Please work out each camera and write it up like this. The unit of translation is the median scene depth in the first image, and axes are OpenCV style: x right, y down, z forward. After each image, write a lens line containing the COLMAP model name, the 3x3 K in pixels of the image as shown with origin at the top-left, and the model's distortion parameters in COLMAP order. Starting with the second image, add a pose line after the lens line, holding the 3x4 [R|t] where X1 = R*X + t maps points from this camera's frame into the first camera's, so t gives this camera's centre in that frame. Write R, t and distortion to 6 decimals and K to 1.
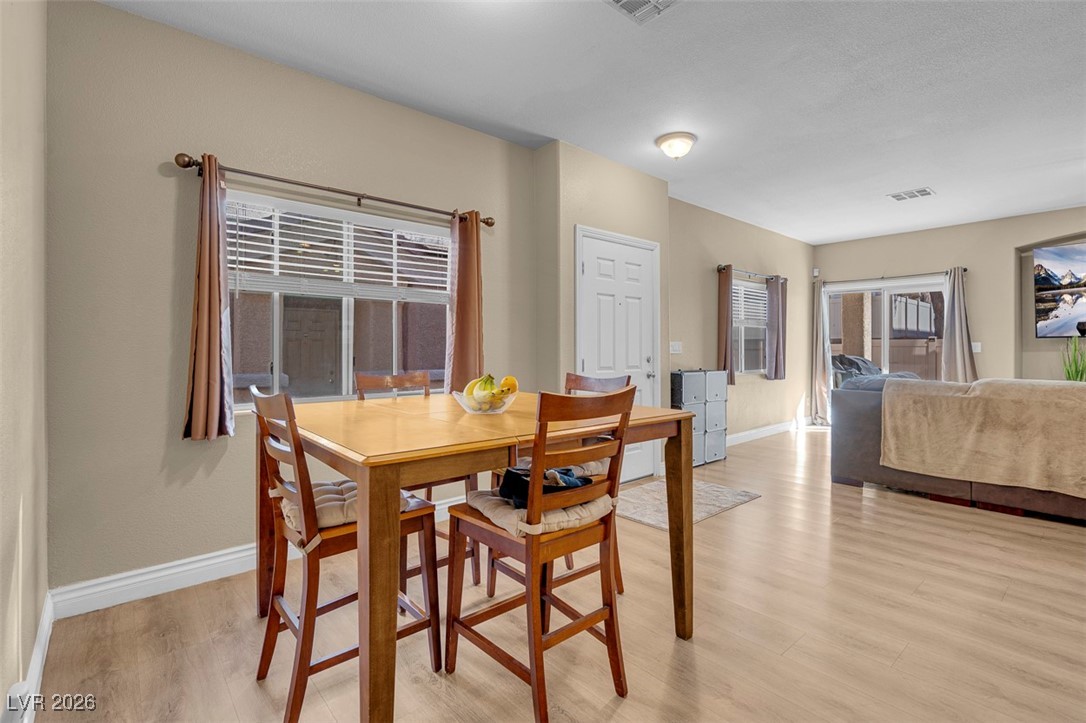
lens RADIAL K [[512.1, 0, 542.7], [0, 512.1, 372.6], [0, 0, 1]] dist [-0.003867, -0.000284]
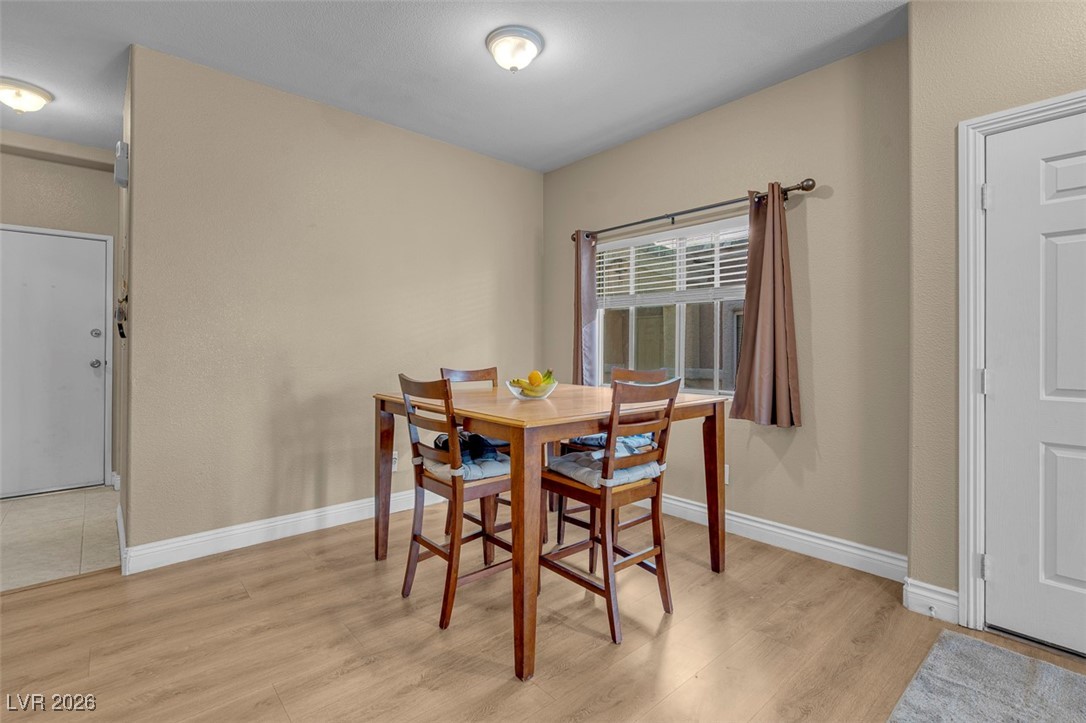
lens RADIAL K [[497.8, 0, 541.0], [0, 497.8, 345.6], [0, 0, 1]] dist [0.000843, 0.000439]
pose [[0.006163, -0.003141, -0.999976, 0.517972], [-0.052441, 0.998618, -0.003460, -0.023680], [0.998605, 0.052461, 0.005990, 0.489481]]
